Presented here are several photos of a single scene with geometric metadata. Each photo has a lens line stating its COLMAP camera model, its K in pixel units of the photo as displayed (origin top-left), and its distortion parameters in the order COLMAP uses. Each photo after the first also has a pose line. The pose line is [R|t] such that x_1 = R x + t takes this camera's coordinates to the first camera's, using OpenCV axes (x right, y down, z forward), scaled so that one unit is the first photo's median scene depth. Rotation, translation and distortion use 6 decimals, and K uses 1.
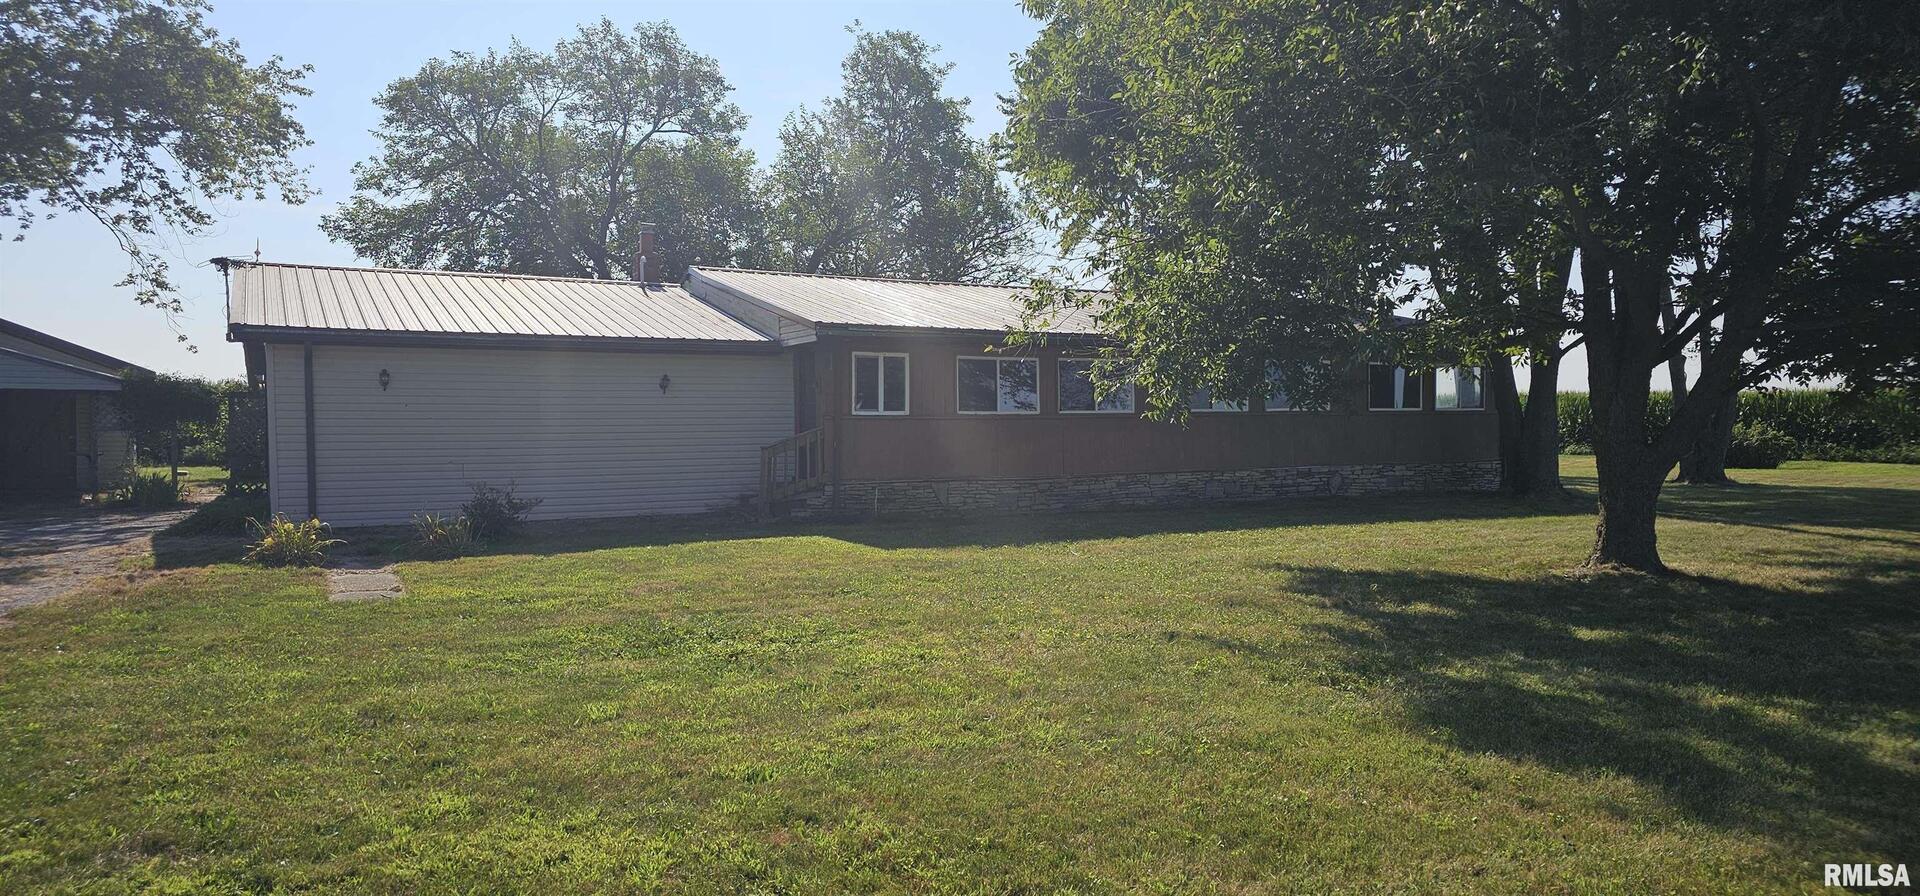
lens RADIAL K [[1196.2, 0, 965.7], [0, 1196.2, 480.9], [0, 0, 1]] dist [0.032924, -0.000446]
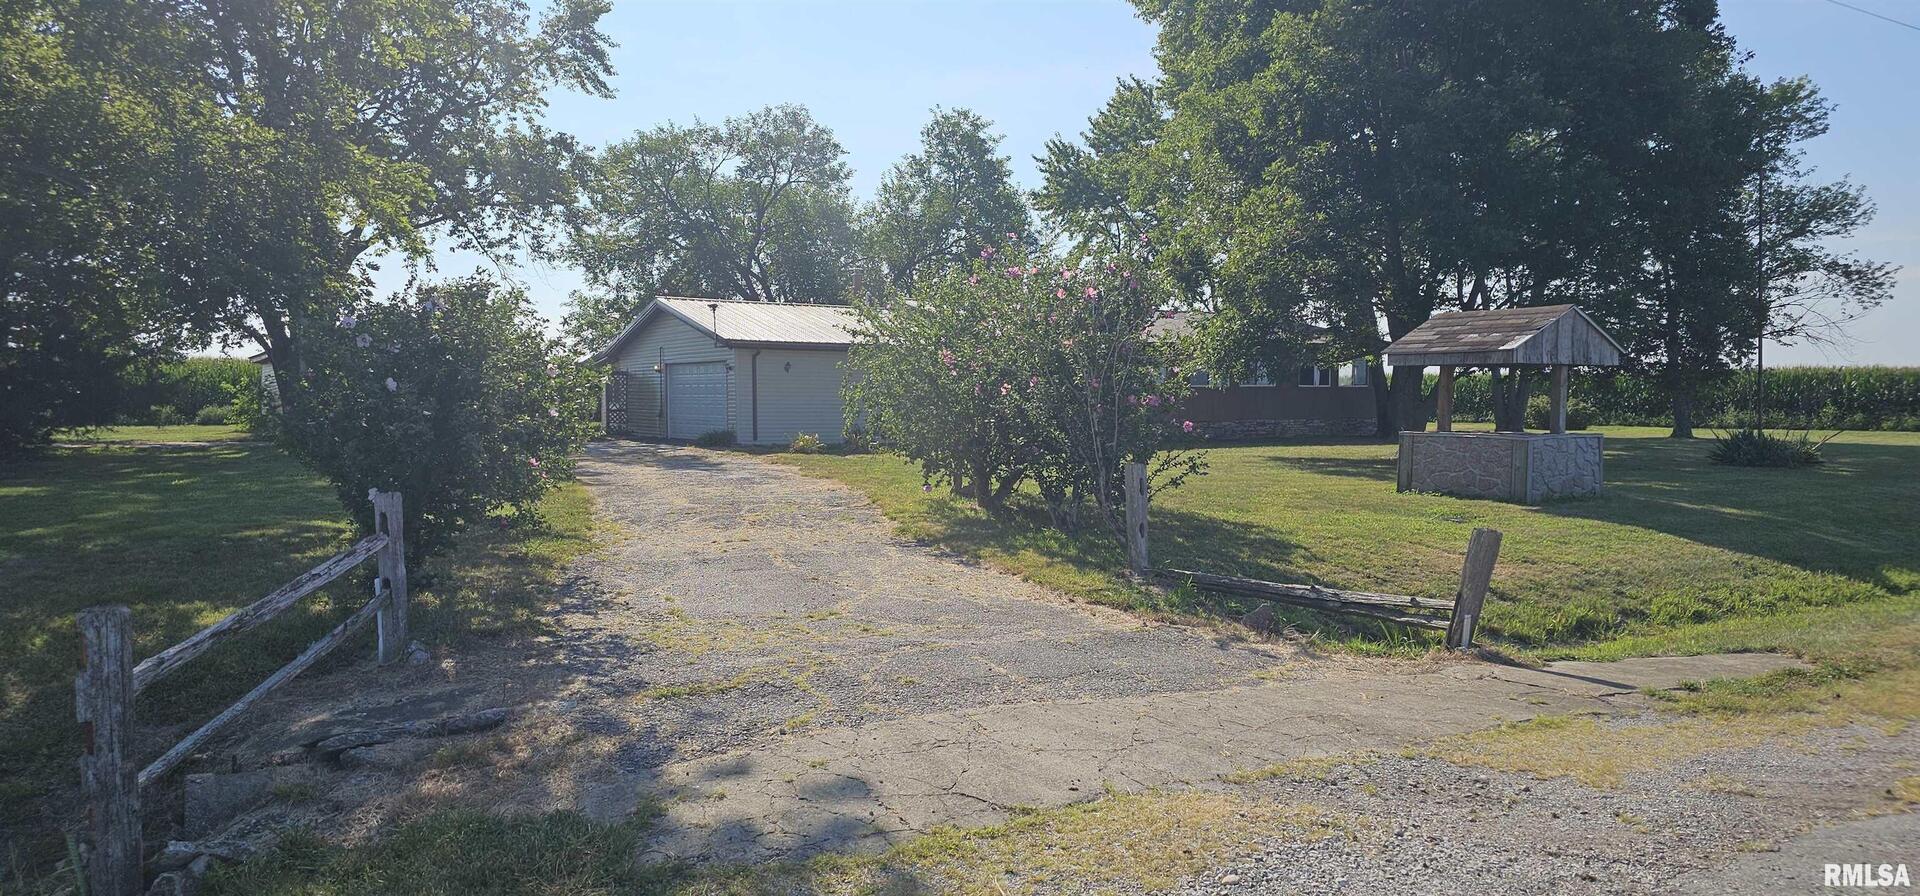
lens RADIAL K [[1169.9, 0, 947.9], [0, 1169.9, 471.5], [0, 0, 1]] dist [0.070267, -0.000479]
pose [[0.999267, 0.004186, 0.038046, -0.128149], [-0.004663, 0.999912, 0.012445, 0.024259], [-0.037991, -0.012613, 0.999198, -0.366705]]
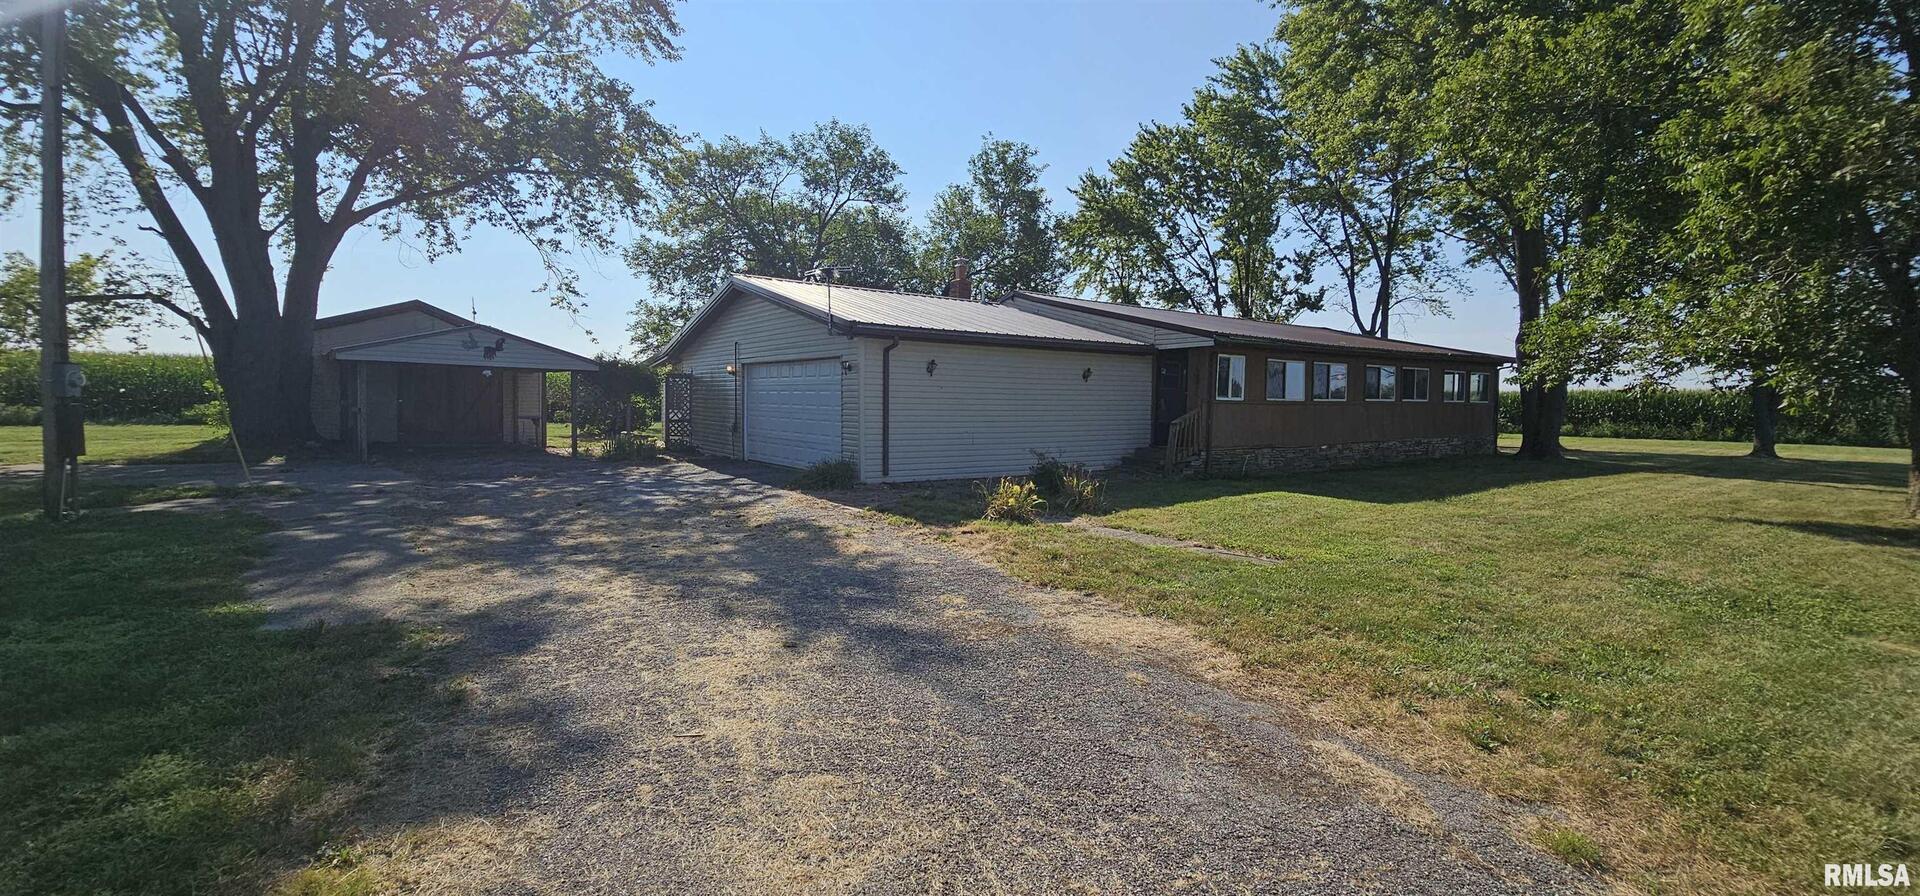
lens RADIAL K [[722.6, 0, 960.0], [0, 722.6, 448.0], [0, 0, 1]] dist [0.000041, 0.000061]
pose [[0.991504, 0.008484, 0.129798, -0.239427], [-0.010829, 0.999790, 0.017372, -0.005458], [-0.129624, -0.018630, 0.991388, 0.105943]]
